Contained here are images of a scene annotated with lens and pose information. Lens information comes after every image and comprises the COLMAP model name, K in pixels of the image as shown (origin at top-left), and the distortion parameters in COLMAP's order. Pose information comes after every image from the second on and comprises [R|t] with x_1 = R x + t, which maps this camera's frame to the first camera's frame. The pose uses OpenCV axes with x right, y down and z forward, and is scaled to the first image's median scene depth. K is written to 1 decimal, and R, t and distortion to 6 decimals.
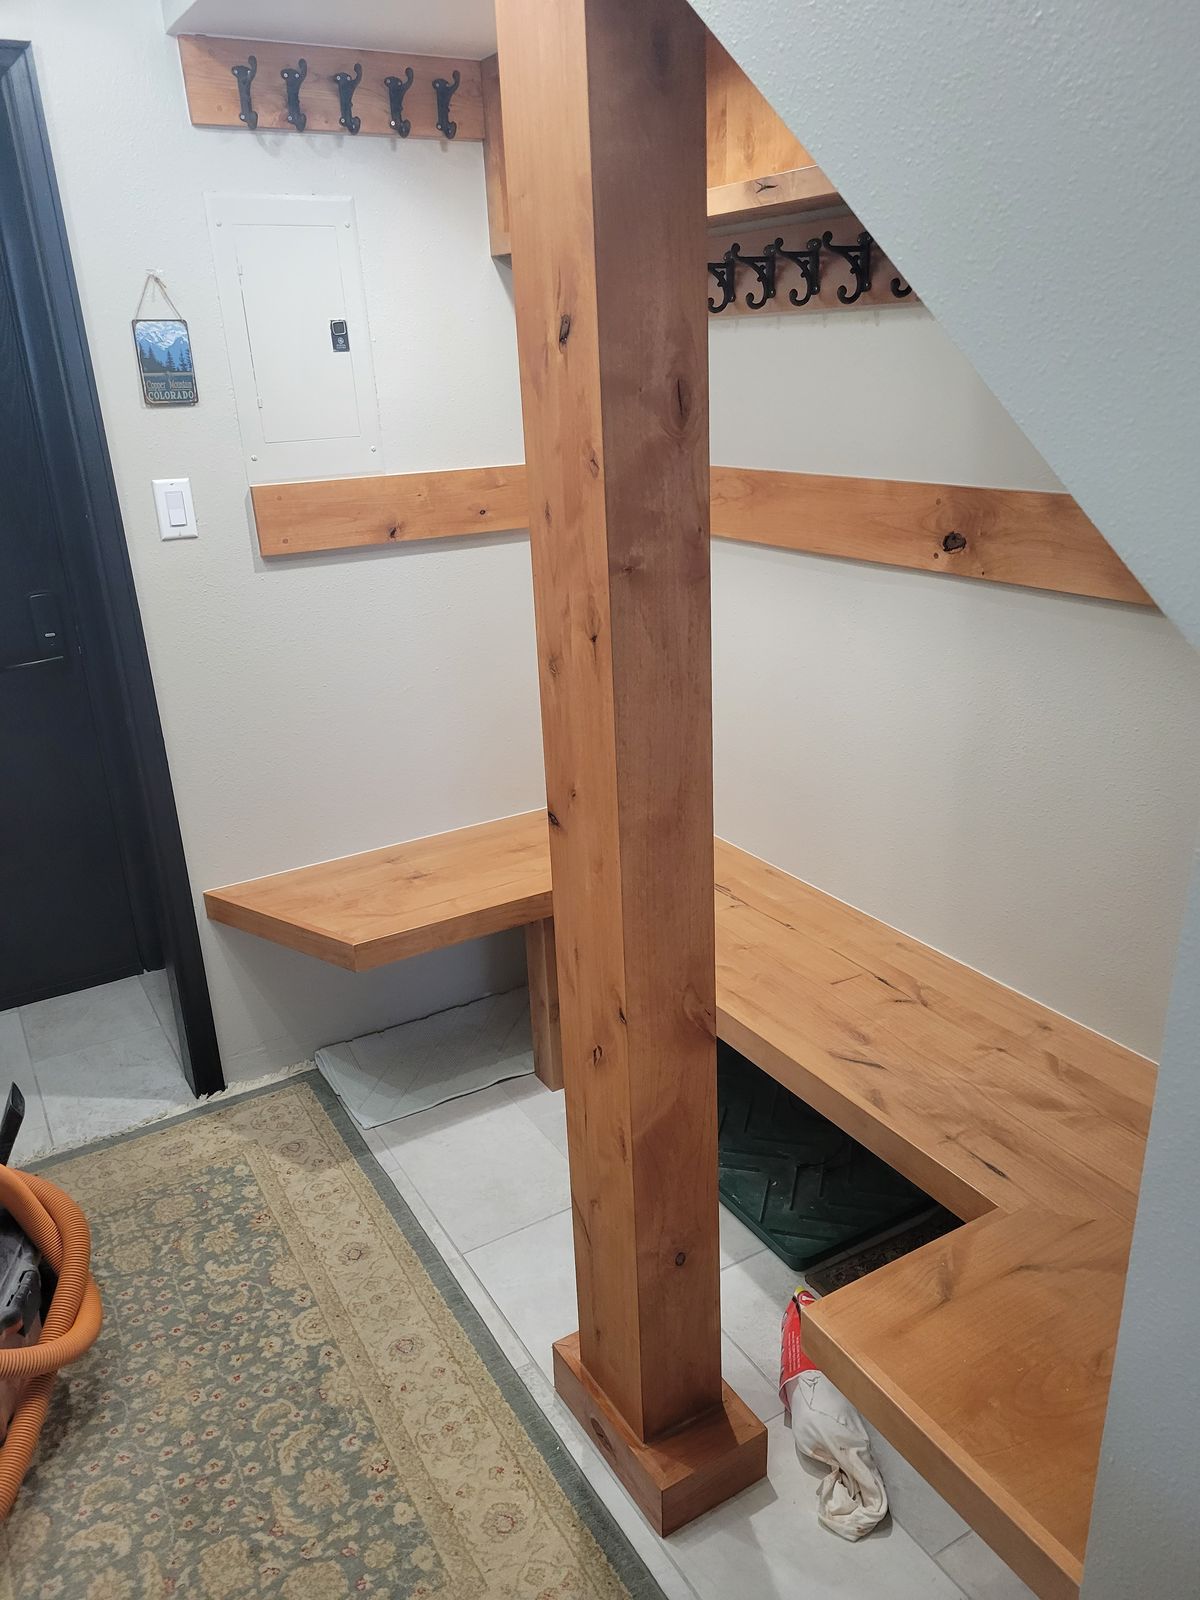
lens RADIAL K [[1209.2, 0, 609.8], [0, 1209.2, 809.6], [0, 0, 1]] dist [0.054045, -0.033615]
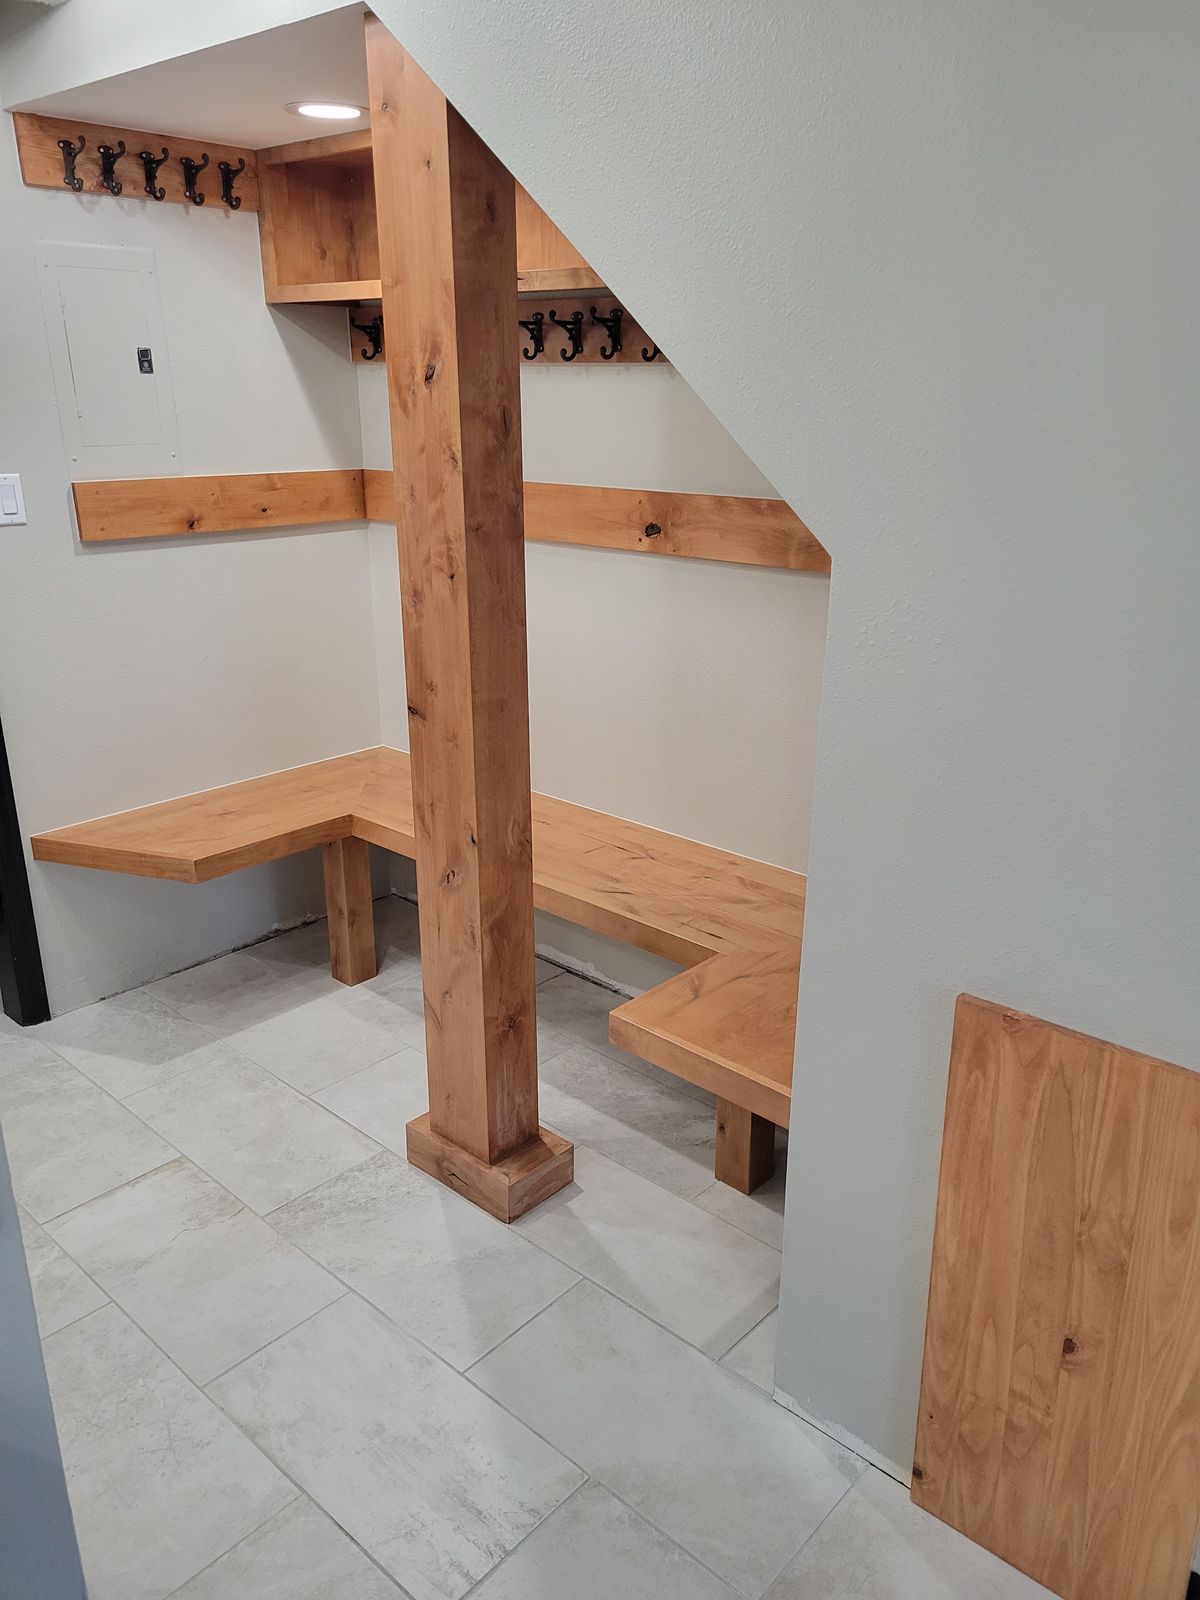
lens RADIAL K [[1209.2, 0, 622.8], [0, 1209.2, 794.0], [0, 0, 1]] dist [0.054045, -0.033615]
pose [[0.954484, -0.053039, 0.293509, -0.185279], [0.064077, 0.997549, -0.028114, 0.127541], [-0.291299, 0.045642, 0.955543, -0.338140]]
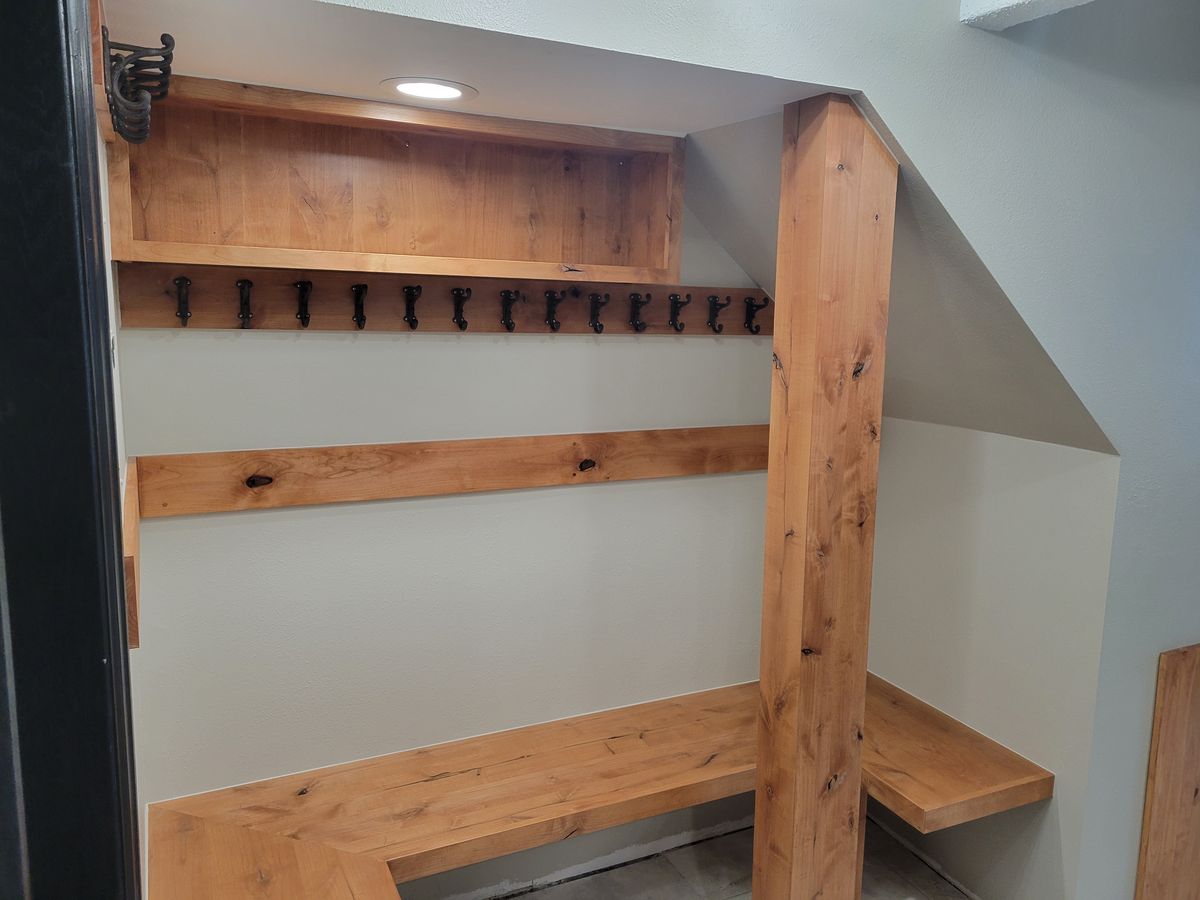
lens RADIAL K [[906.9, 0, 608.2], [0, 906.9, 429.1], [0, 0, 1]] dist [0.054045, -0.033615]
pose [[0.081071, -0.105612, 0.991097, -0.971751], [0.322705, 0.943590, 0.074153, -0.350043], [-0.943021, 0.313821, 0.110580, 0.808406]]
